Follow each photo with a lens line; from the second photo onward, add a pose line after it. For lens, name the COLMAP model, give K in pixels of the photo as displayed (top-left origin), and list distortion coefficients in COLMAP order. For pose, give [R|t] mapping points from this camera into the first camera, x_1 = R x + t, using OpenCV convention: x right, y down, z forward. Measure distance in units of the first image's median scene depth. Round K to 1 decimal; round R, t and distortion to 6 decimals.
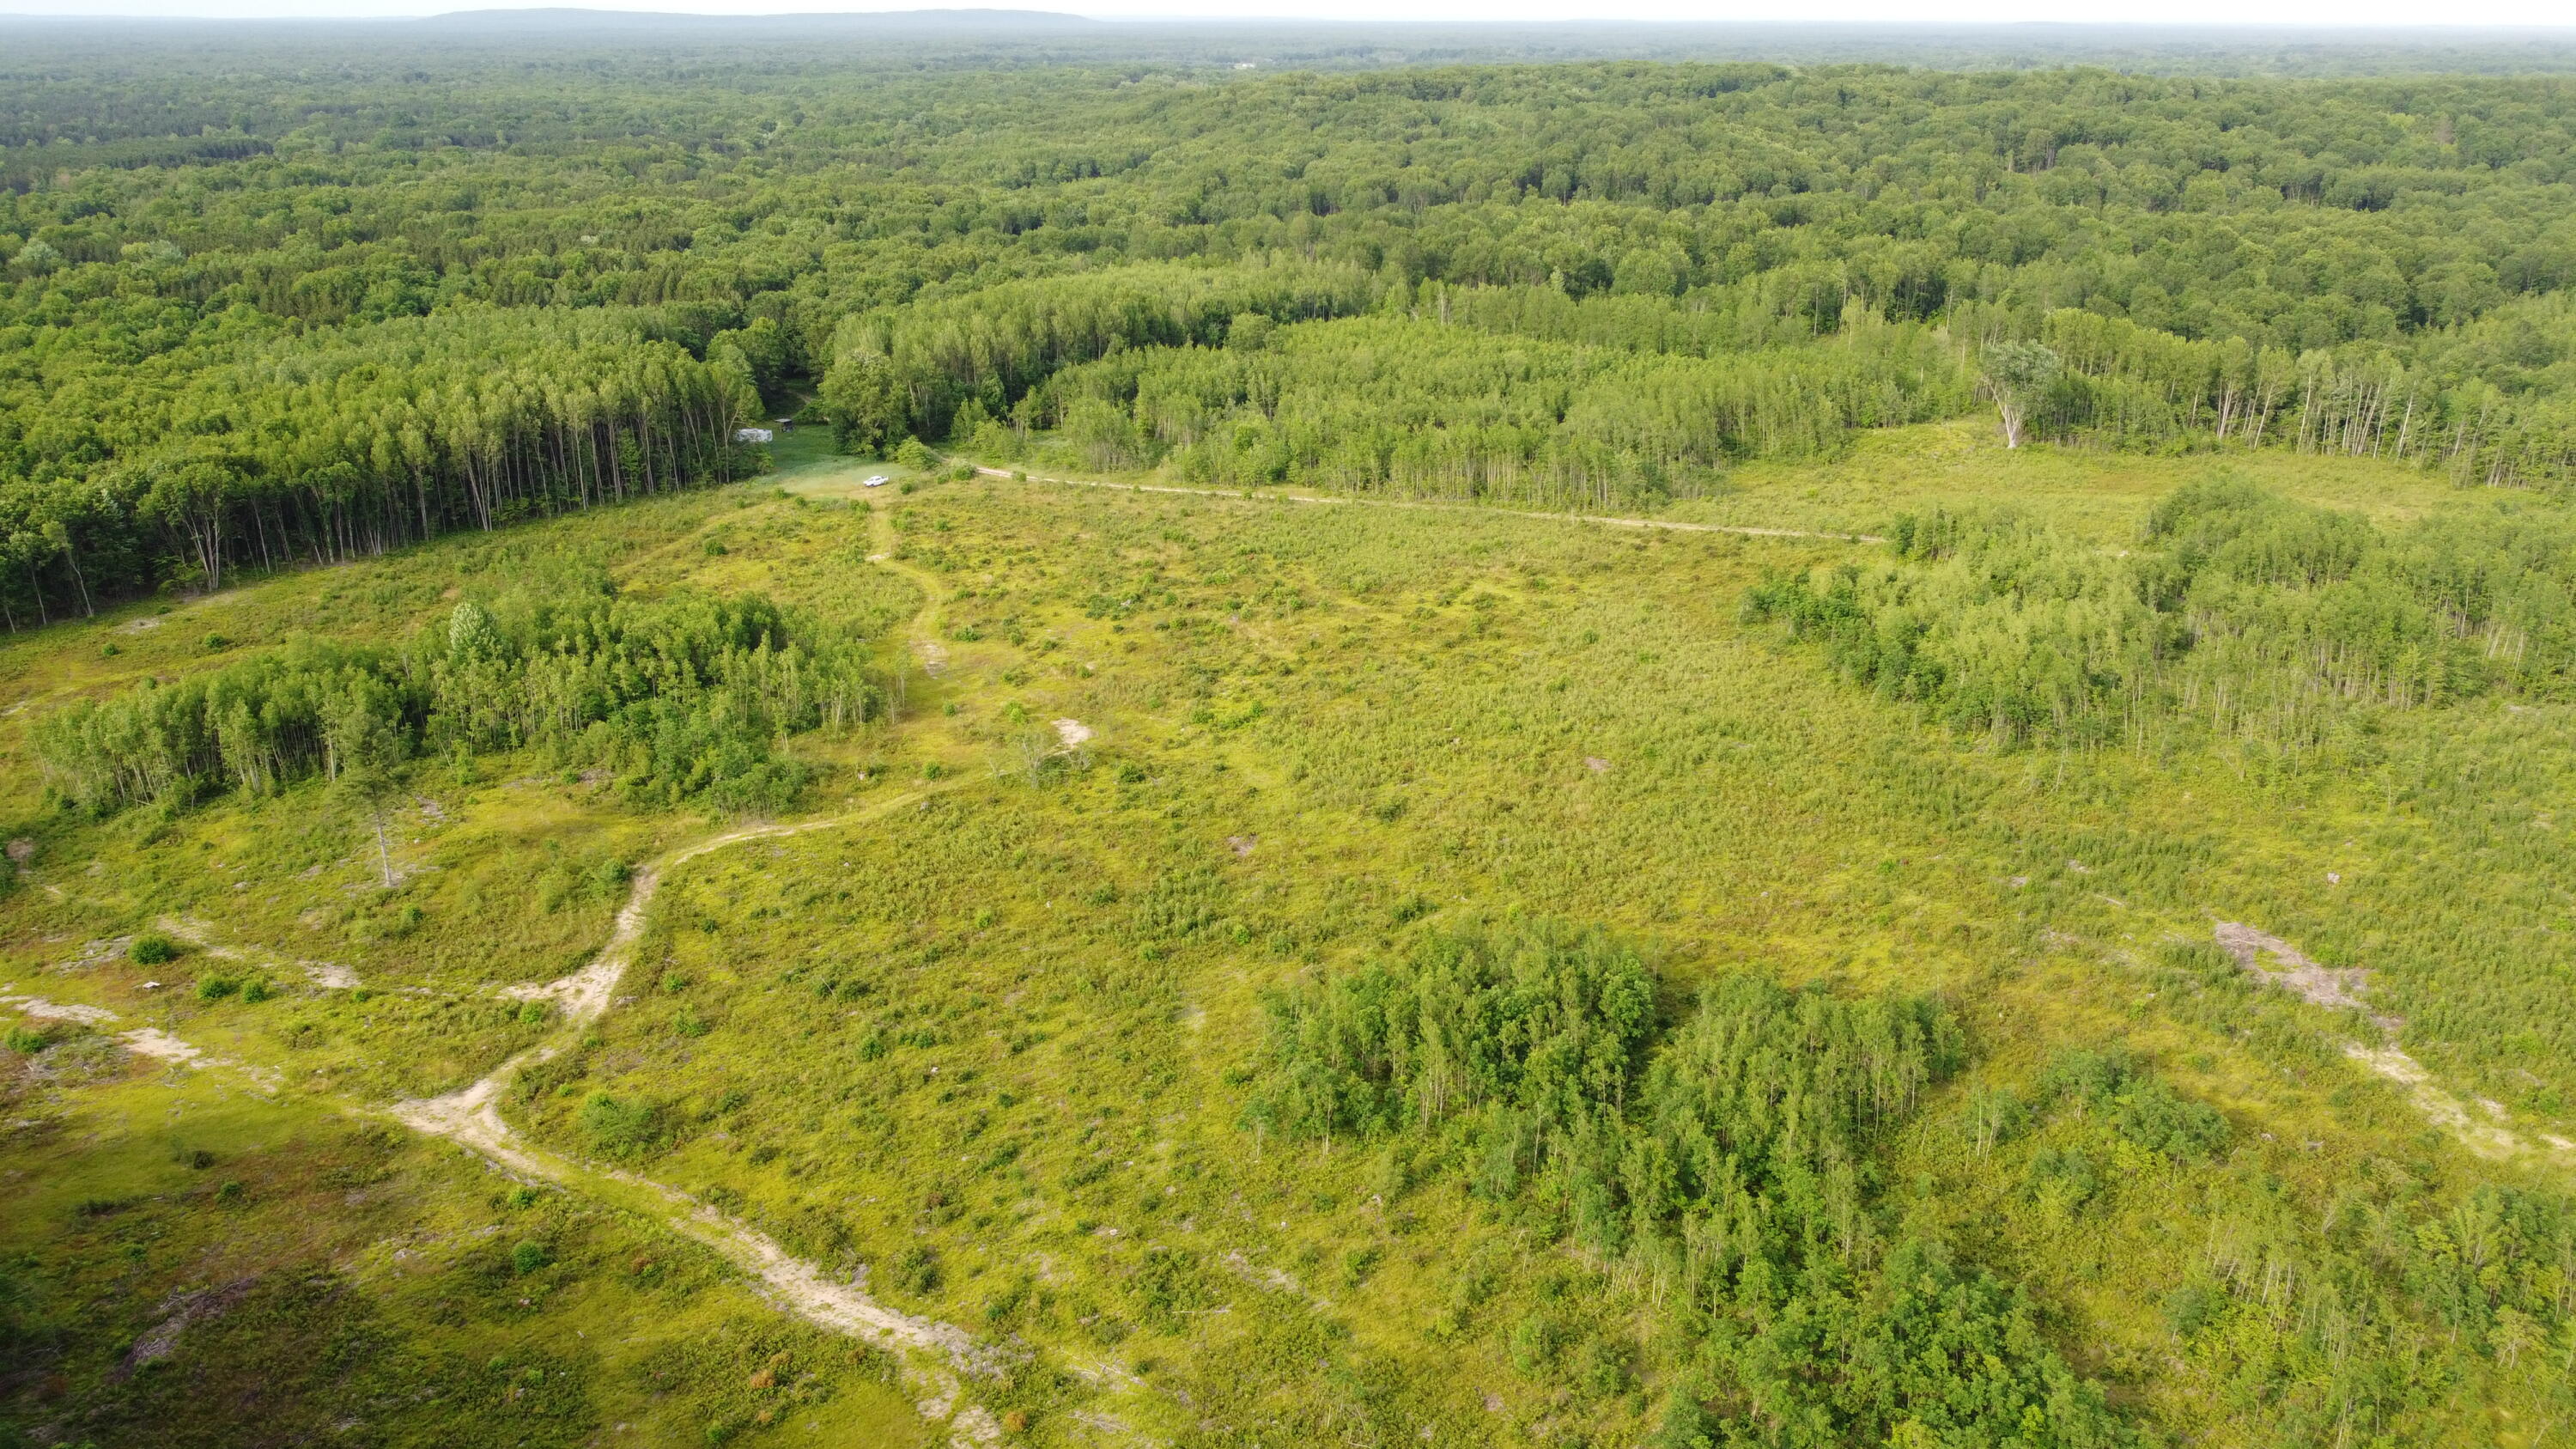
lens RADIAL K [[1925.8, 0, 1288.0], [0, 1925.8, 724.5], [0, 0, 1]] dist [0.011170, -0.017031]
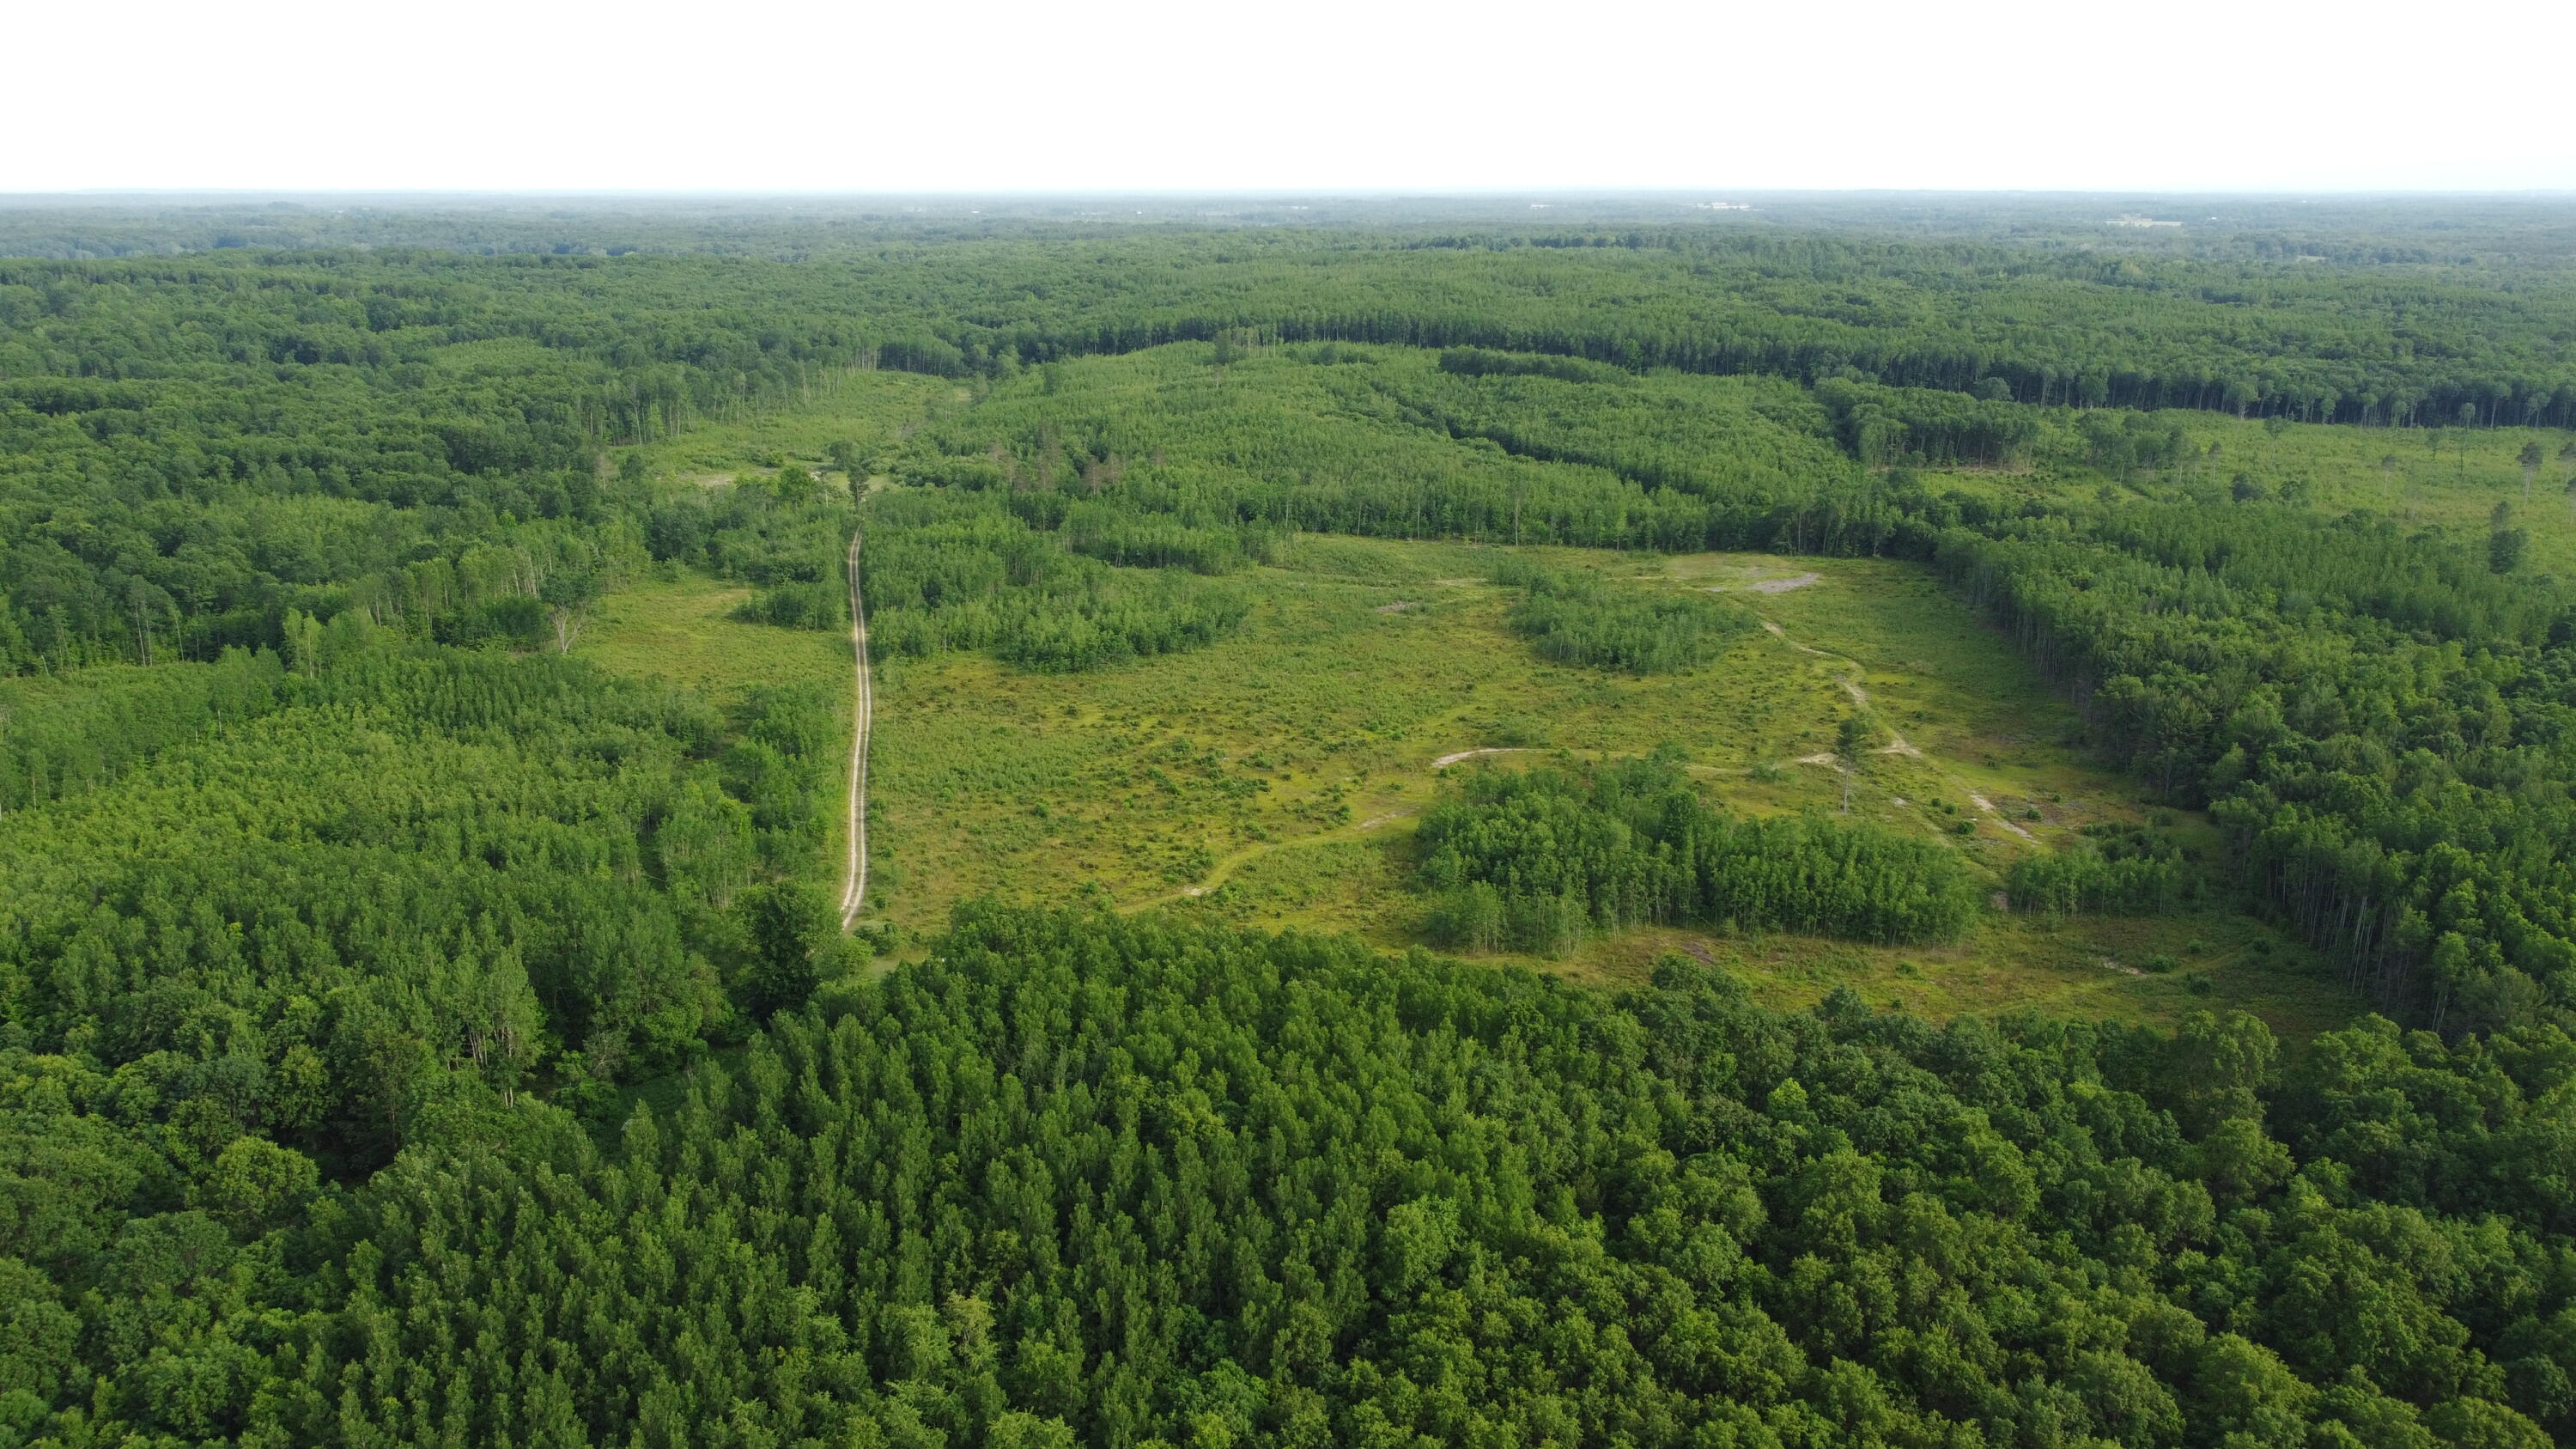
lens RADIAL K [[1907.4, 0, 1277.8], [0, 1907.4, 799.5], [0, 0, 1]] dist [-0.006258, -0.009200]
pose [[-0.516624, -0.260013, 0.815778, -0.914826], [0.299262, 0.837848, 0.456567, -0.502801], [-0.802211, 0.480004, -0.355040, 1.138959]]
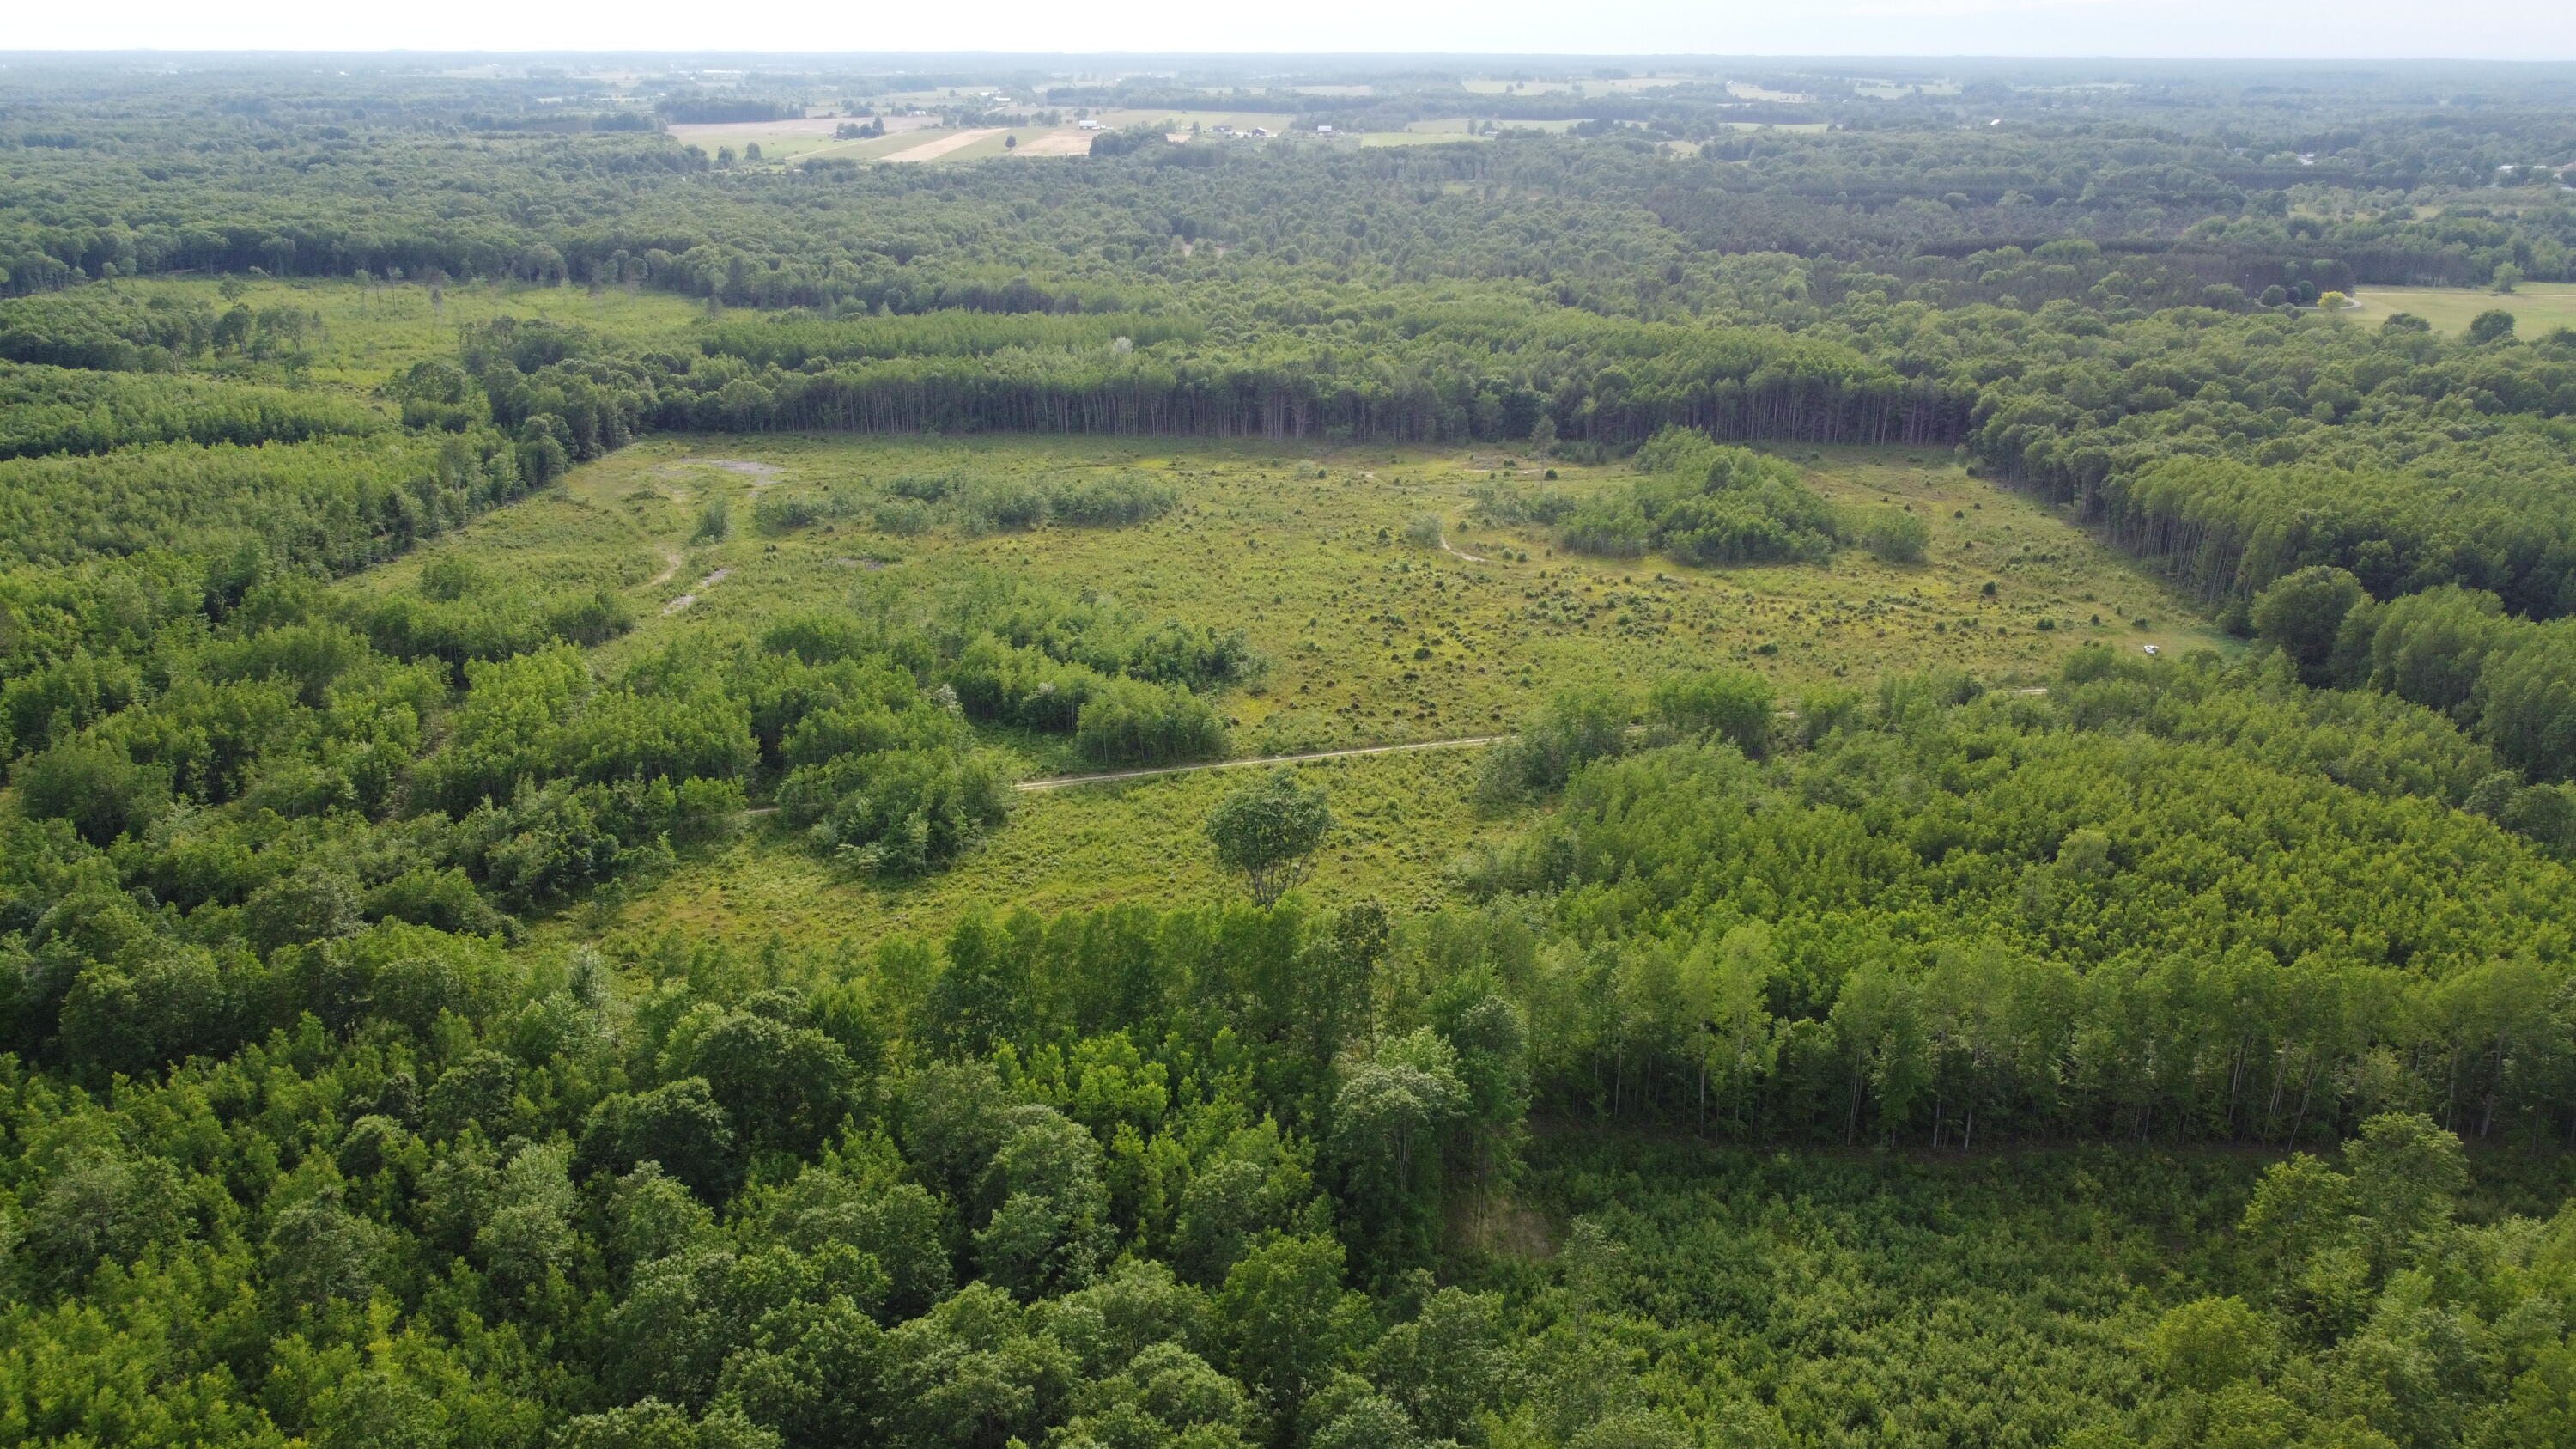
lens RADIAL K [[1925.8, 0, 1288.0], [0, 1925.8, 724.5], [0, 0, 1]] dist [0.011170, -0.017031]
pose [[-0.791741, 0.201693, -0.576599, 0.725376], [-0.212526, 0.793997, 0.569563, -0.569273], [0.572694, 0.573489, -0.585775, 1.355140]]
